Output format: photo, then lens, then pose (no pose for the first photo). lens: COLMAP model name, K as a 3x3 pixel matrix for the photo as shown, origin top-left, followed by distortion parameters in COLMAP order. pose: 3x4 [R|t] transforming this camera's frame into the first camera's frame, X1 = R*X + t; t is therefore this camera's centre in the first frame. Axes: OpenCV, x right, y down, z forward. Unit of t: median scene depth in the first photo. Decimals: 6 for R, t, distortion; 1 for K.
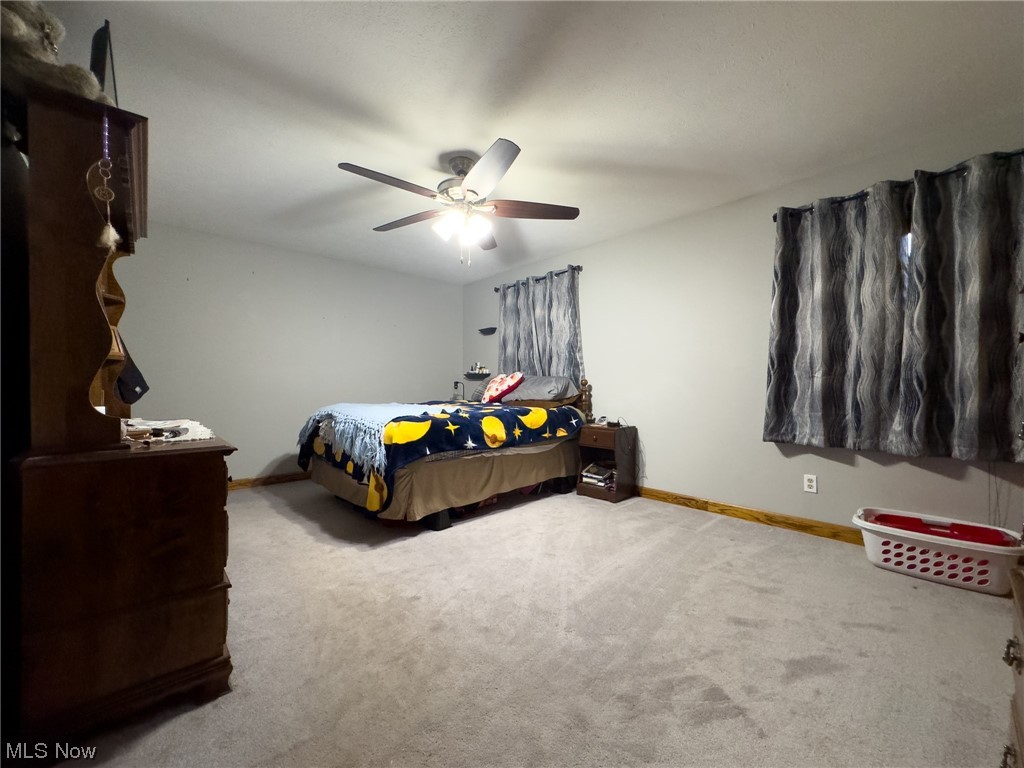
lens RADIAL K [[407.5, 0, 514.1], [0, 407.5, 383.7], [0, 0, 1]] dist [-0.001426, 0.000094]
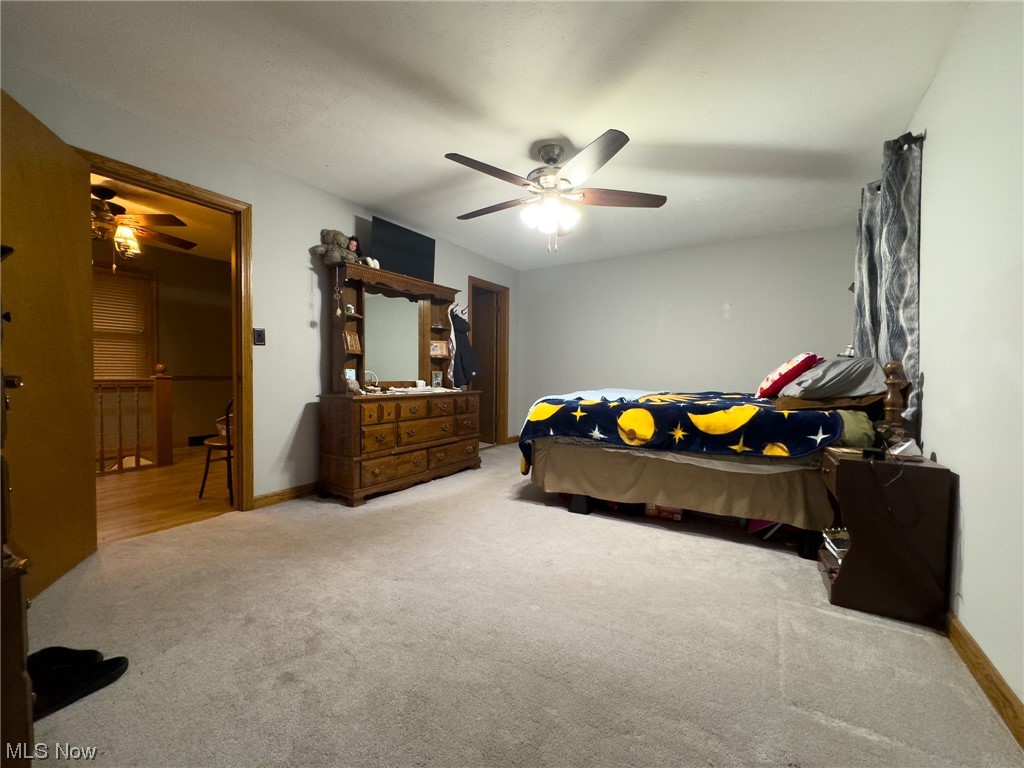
lens RADIAL K [[407.5, 0, 513.0], [0, 407.5, 384.9], [0, 0, 1]] dist [-0.001426, 0.000094]
pose [[0.255469, 0.029126, -0.966378, 0.701277], [-0.005730, 0.999574, 0.028612, 0.008613], [0.966800, -0.001772, 0.255527, 0.541447]]
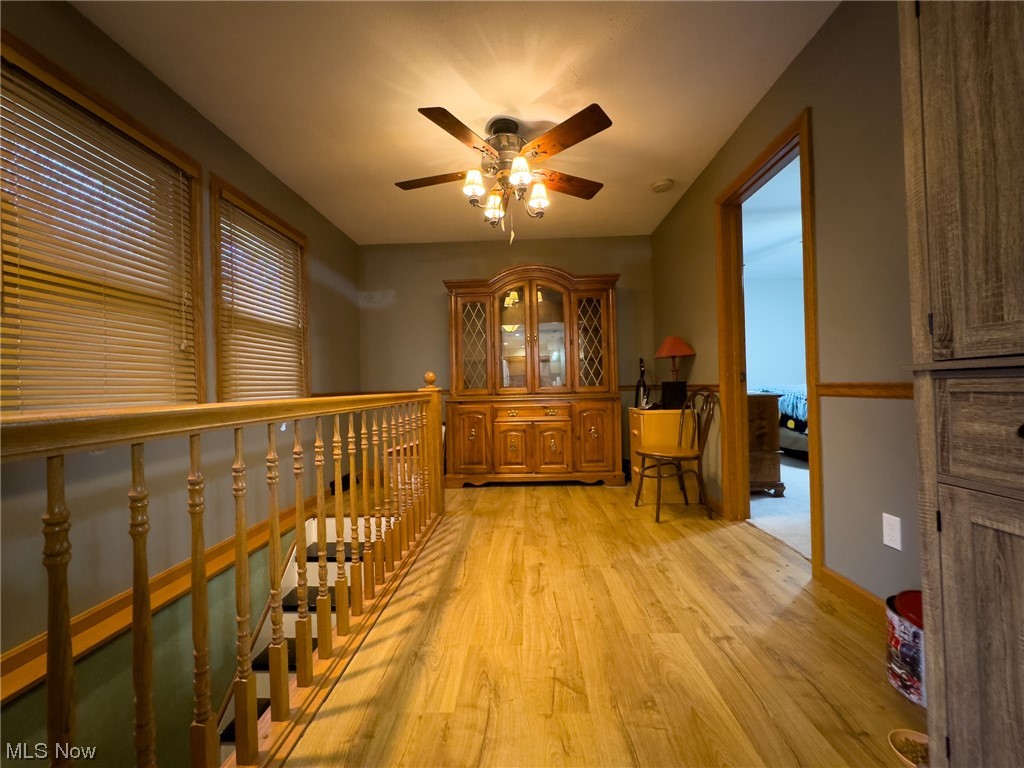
lens RADIAL K [[407.5, 0, 513.7], [0, 407.5, 382.5], [0, 0, 1]] dist [-0.001426, 0.000094]
pose [[0.721619, -0.026762, -0.691773, -0.077255], [0.028345, 0.999557, -0.009101, 0.028800], [0.691710, -0.013040, 0.722058, -0.754833]]
